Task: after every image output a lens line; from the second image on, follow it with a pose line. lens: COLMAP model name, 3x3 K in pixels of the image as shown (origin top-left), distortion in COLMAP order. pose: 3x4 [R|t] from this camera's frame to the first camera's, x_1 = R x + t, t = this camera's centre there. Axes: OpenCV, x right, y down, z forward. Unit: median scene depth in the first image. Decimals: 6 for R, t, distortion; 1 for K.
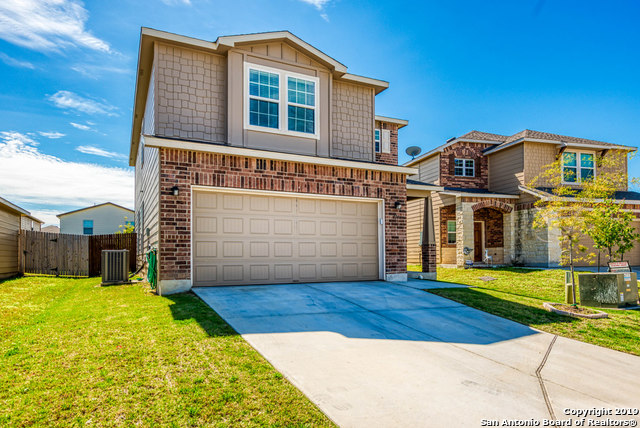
lens RADIAL K [[398.3, 0, 313.0], [0, 398.3, 246.1], [0, 0, 1]] dist [0.003283, 0.000871]
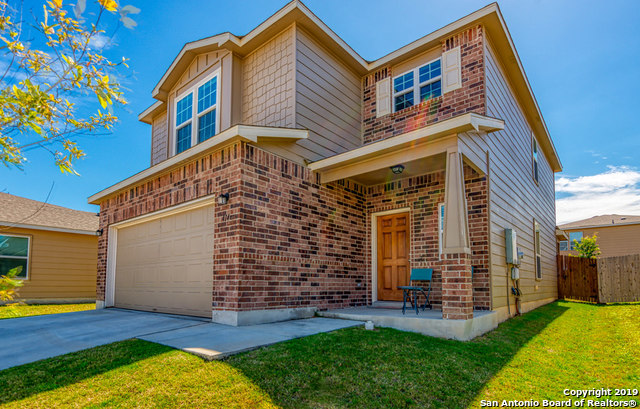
lens RADIAL K [[344.6, 0, 311.2], [0, 344.6, 260.4], [0, 0, 1]] dist [0.000028, -0.000136]
pose [[0.401695, -0.059570, -0.913834, 0.771294], [0.023018, 0.998224, -0.054953, 0.025550], [0.915484, 0.001040, 0.402353, 0.943445]]
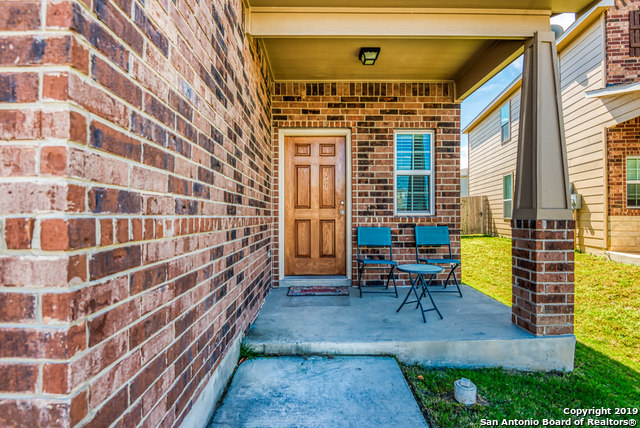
lens RADIAL K [[327.9, 0, 320.0], [0, 327.9, 214.0], [0, 0, 1]] dist [-0.000412, -0.015275]
pose [[0.911512, 0.001684, -0.411269, 0.332970], [0.009454, 0.999642, 0.025048, -0.020232], [0.411164, -0.026720, 0.911170, 1.008994]]
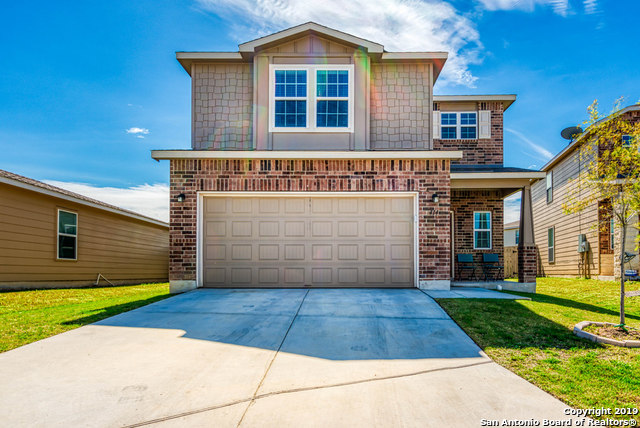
lens RADIAL K [[410.2, 0, 341.4], [0, 410.2, 263.9], [0, 0, 1]] dist [0.002808, 0.000484]
pose [[0.900799, -0.003750, -0.434220, 0.421790], [0.006441, 0.999968, 0.004726, 0.030149], [0.434189, -0.007054, 0.900794, 0.149776]]
